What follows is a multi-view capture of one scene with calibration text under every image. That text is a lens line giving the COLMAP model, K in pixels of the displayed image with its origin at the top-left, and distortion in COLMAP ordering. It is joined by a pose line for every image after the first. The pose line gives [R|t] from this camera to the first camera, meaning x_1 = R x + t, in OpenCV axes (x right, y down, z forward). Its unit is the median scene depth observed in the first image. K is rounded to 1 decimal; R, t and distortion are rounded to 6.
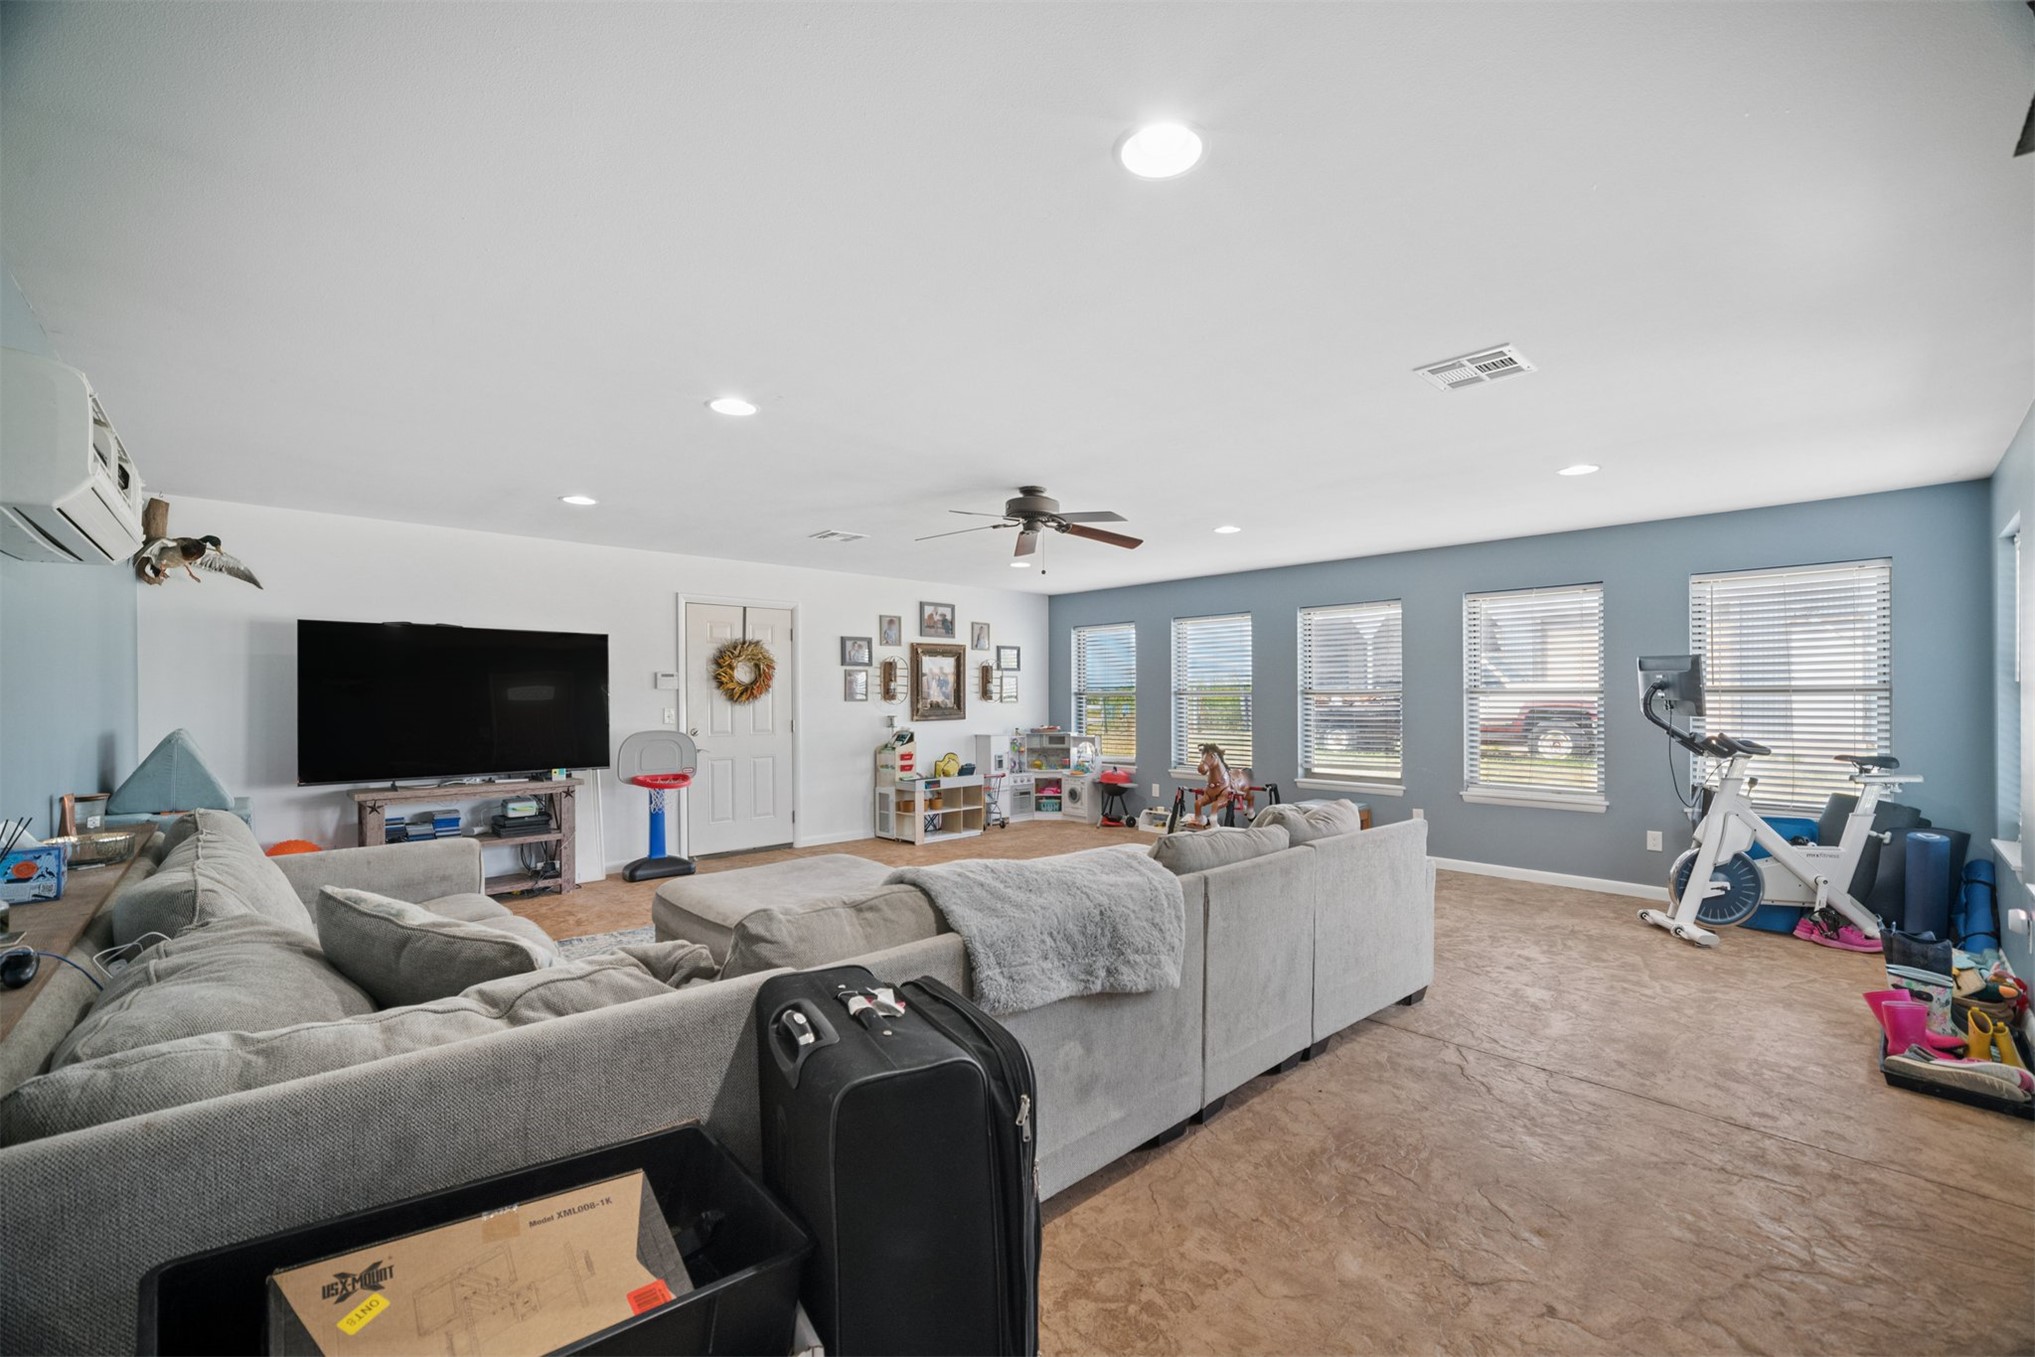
lens RADIAL K [[824.3, 0, 1010.0], [0, 824.3, 695.4], [0, 0, 1]] dist [-0.013155, 0.004093]
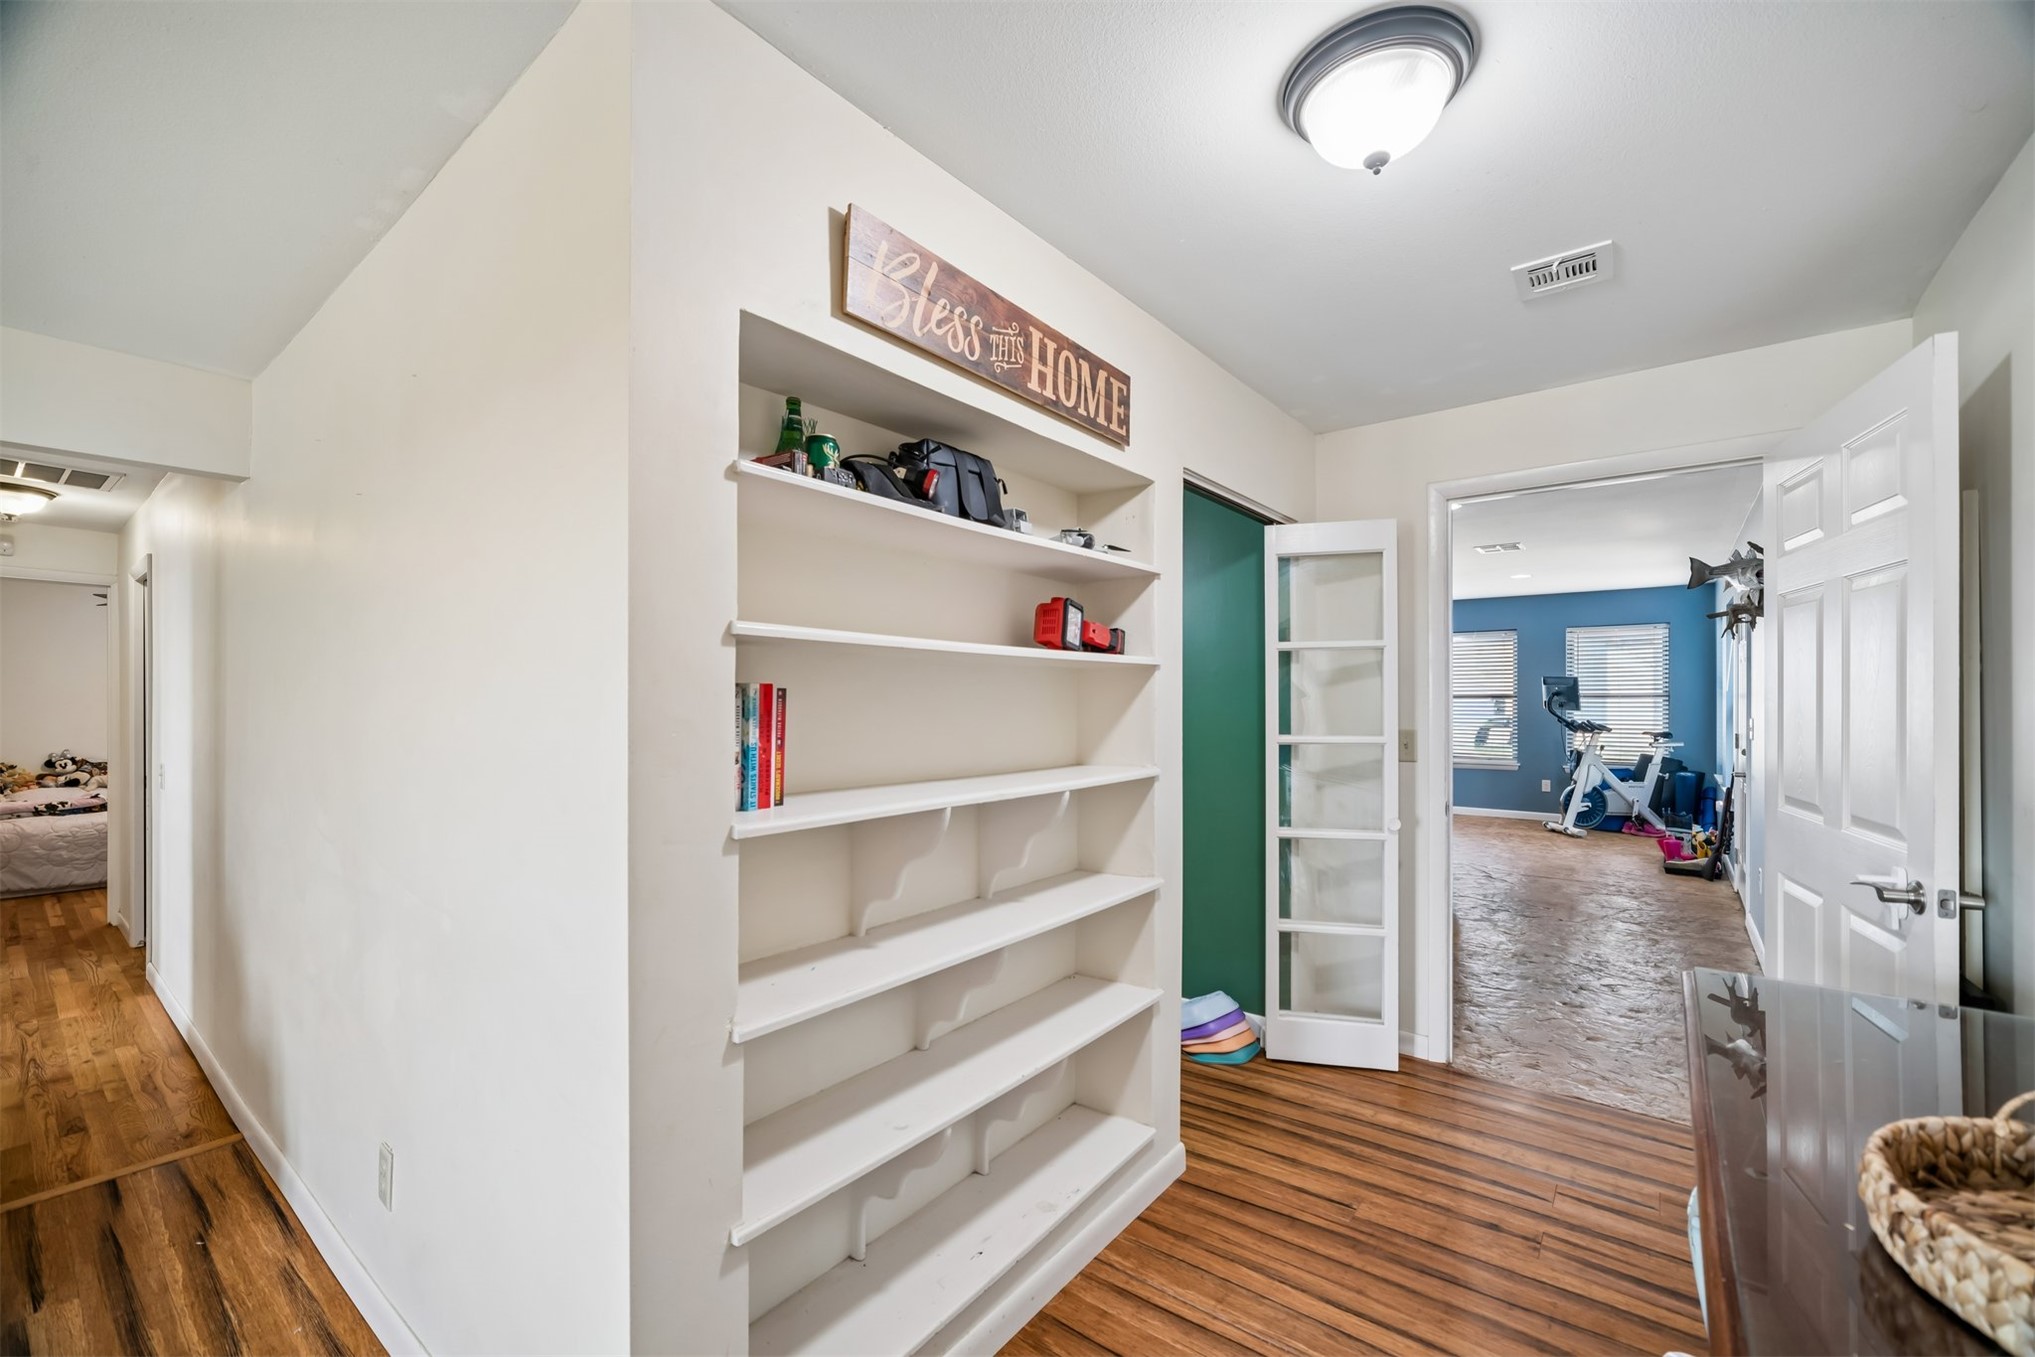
lens RADIAL K [[824.3, 0, 1022.2], [0, 824.3, 694.0], [0, 0, 1]] dist [-0.013155, 0.004093]
pose [[0.988616, 0.003779, 0.150416, -0.631295], [-0.003696, 0.999993, -0.000826, -0.005190], [-0.150418, 0.000261, 0.988623, -0.597279]]
